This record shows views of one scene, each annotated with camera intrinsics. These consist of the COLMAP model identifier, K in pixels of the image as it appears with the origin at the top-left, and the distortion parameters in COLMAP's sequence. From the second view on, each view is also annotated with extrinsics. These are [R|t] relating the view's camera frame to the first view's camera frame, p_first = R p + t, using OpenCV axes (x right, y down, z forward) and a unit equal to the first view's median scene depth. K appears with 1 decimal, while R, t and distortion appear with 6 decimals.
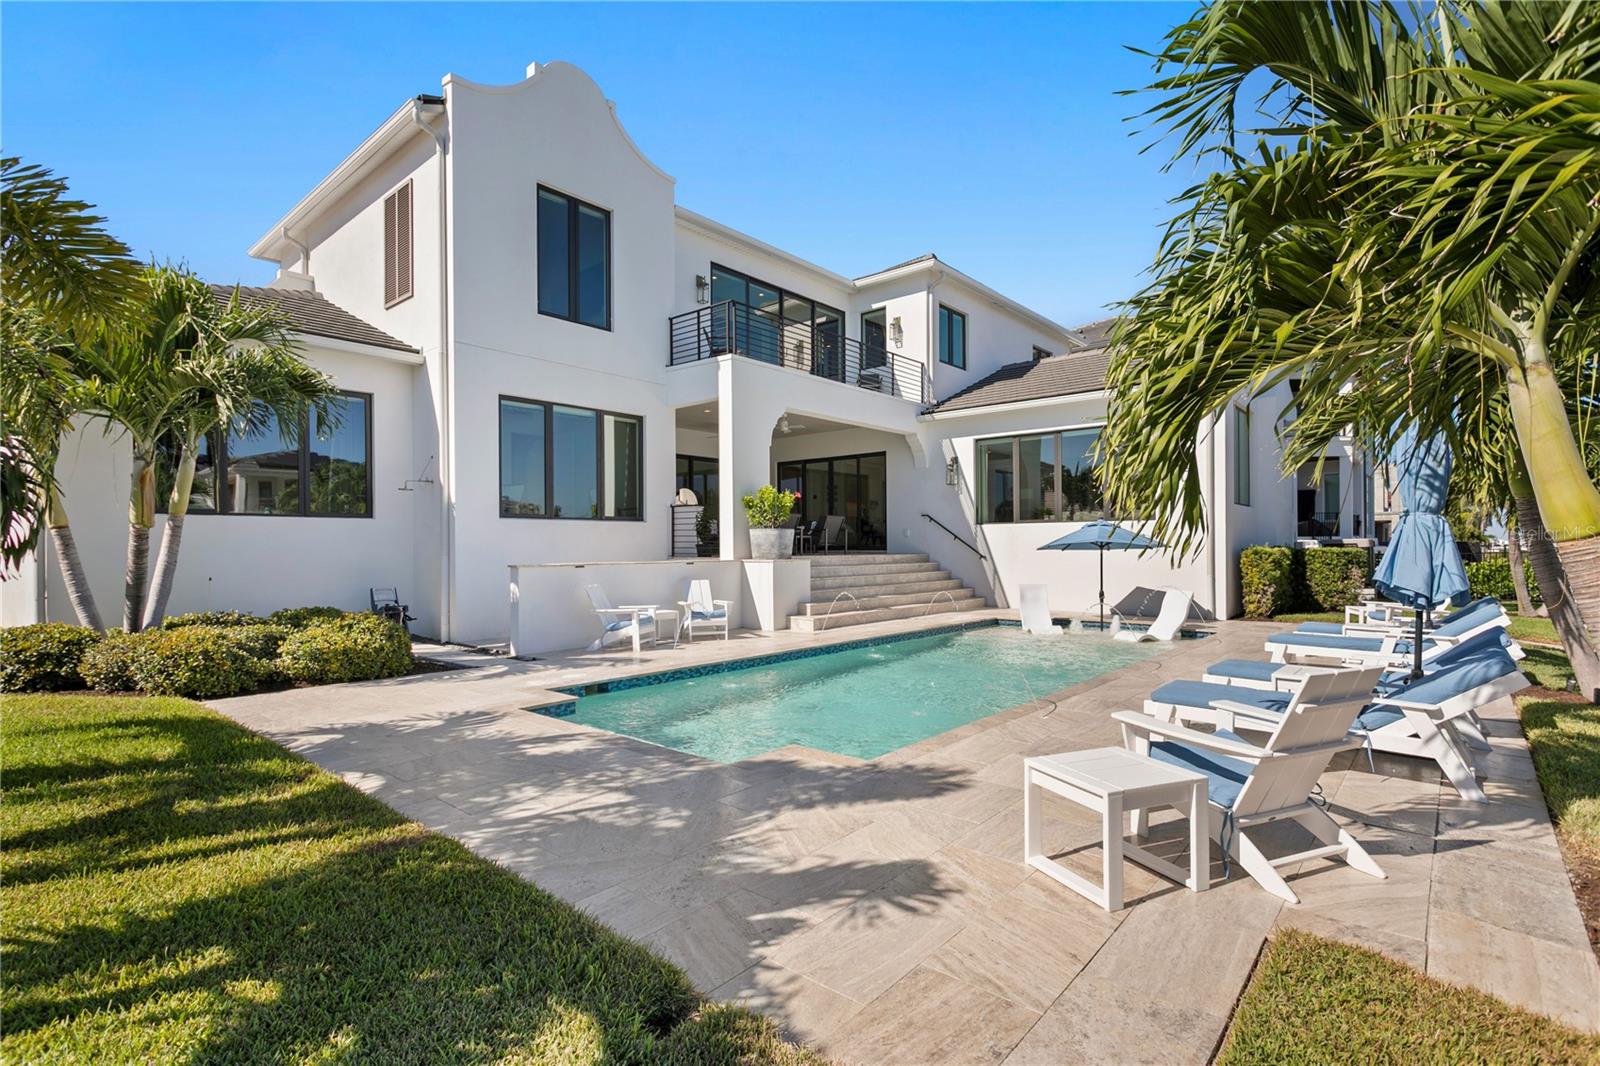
lens RADIAL K [[769.6, 0, 782.4], [0, 769.6, 542.2], [0, 0, 1]] dist [-0.000405, 0.000001]
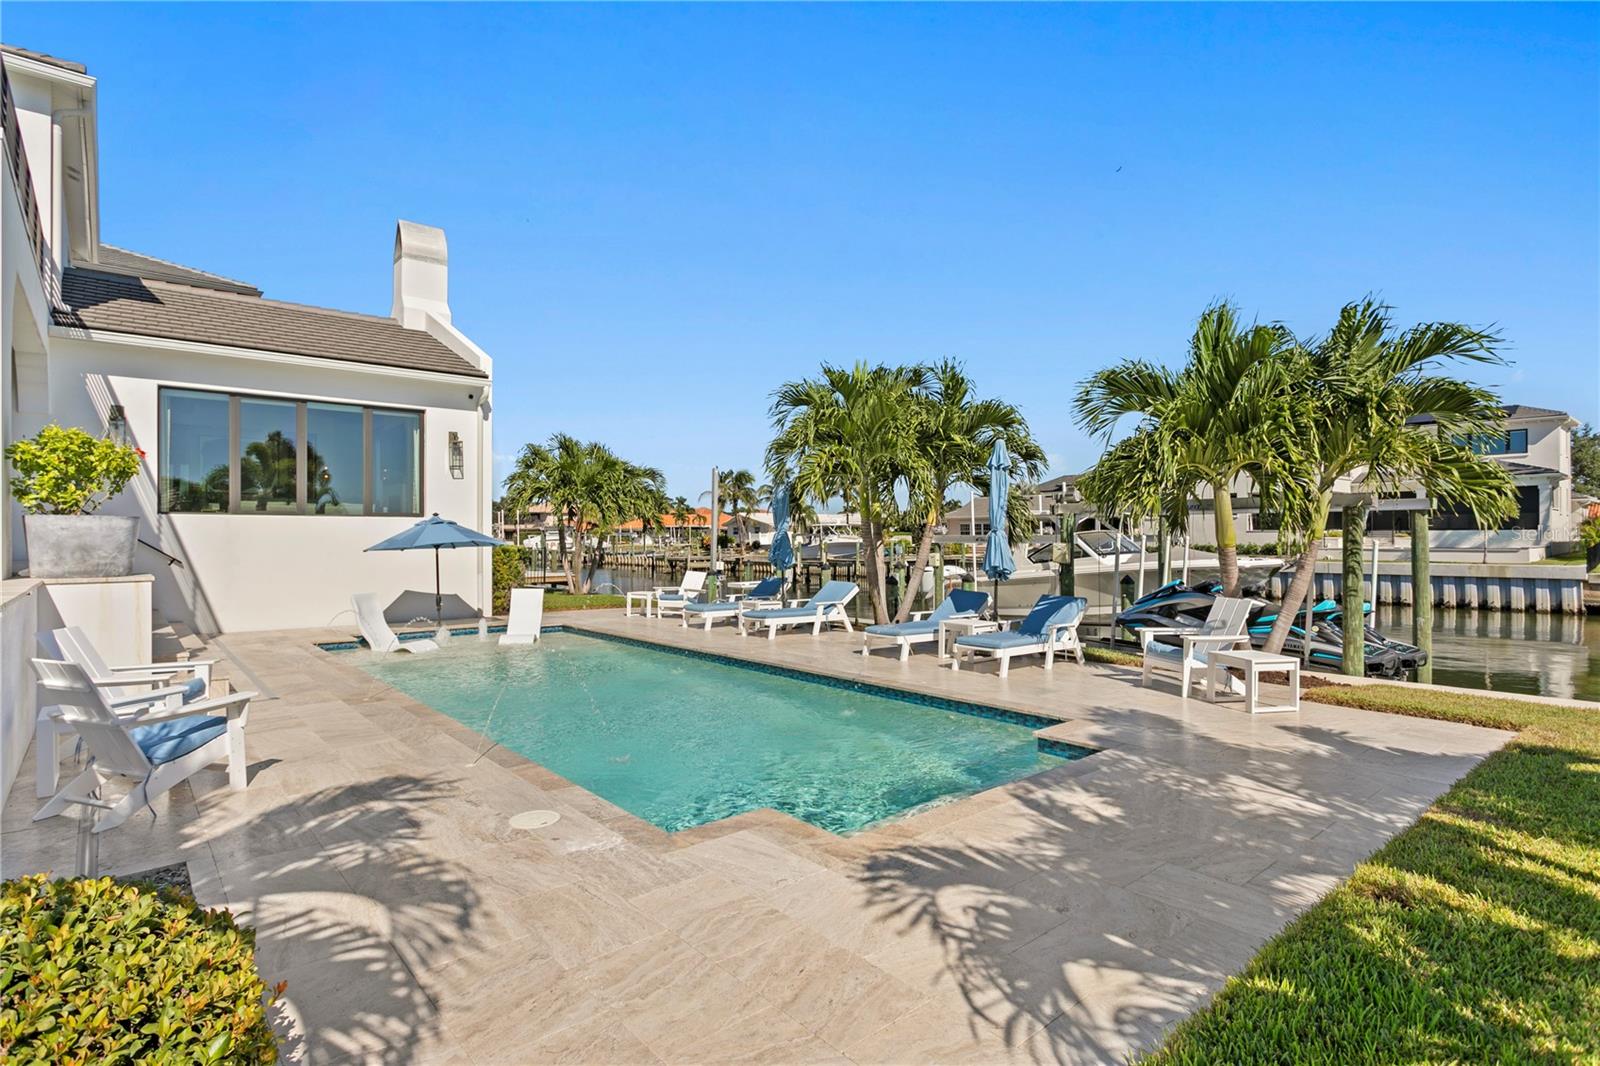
lens RADIAL K [[813.2, 0, 784.4], [0, 813.2, 533.5], [0, 0, 1]] dist [-0.000711, 0.000298]
pose [[0.143415, 0.008756, 0.989624, -0.475953], [-0.005601, 0.999952, -0.008036, -0.004152], [-0.989647, -0.004390, 0.143457, 0.475961]]
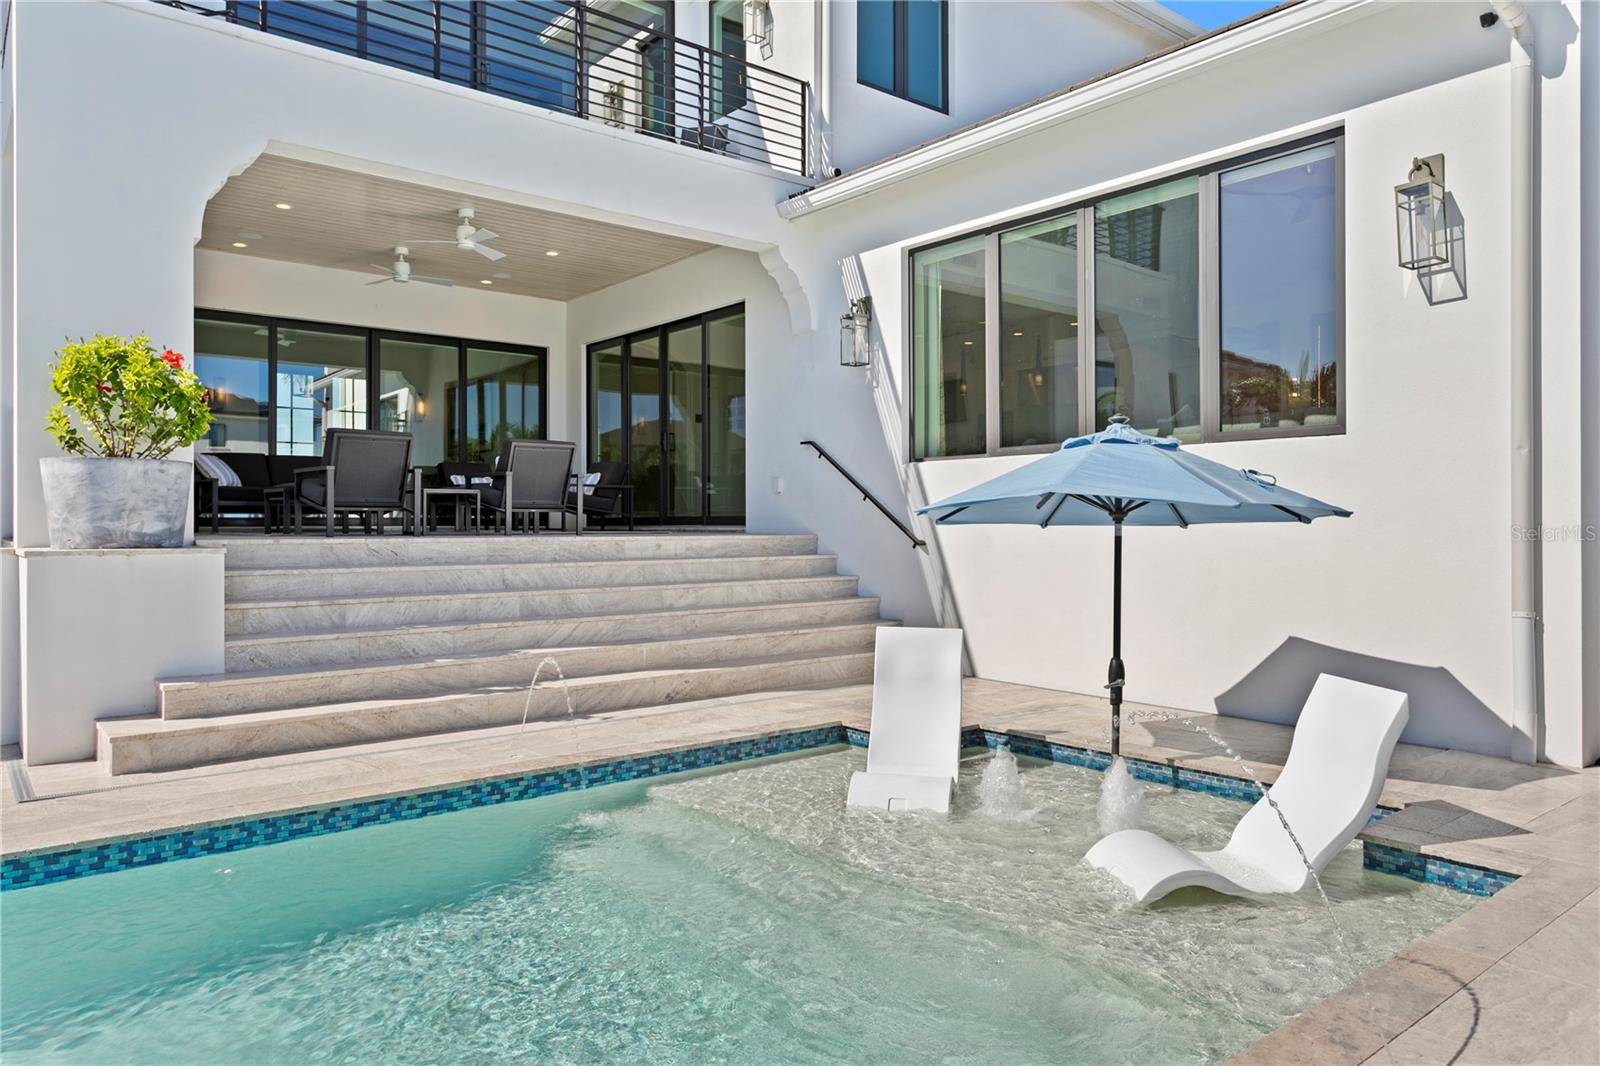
lens RADIAL K [[1050.4, 0, 772.6], [0, 1050.4, 513.6], [0, 0, 1]] dist [-0.002375, 0.002548]
pose [[0.984256, 0.002183, -0.176733, 0.363489], [-0.002581, 0.999995, -0.002023, 0.007002], [0.176728, 0.002447, 0.984257, 0.586758]]
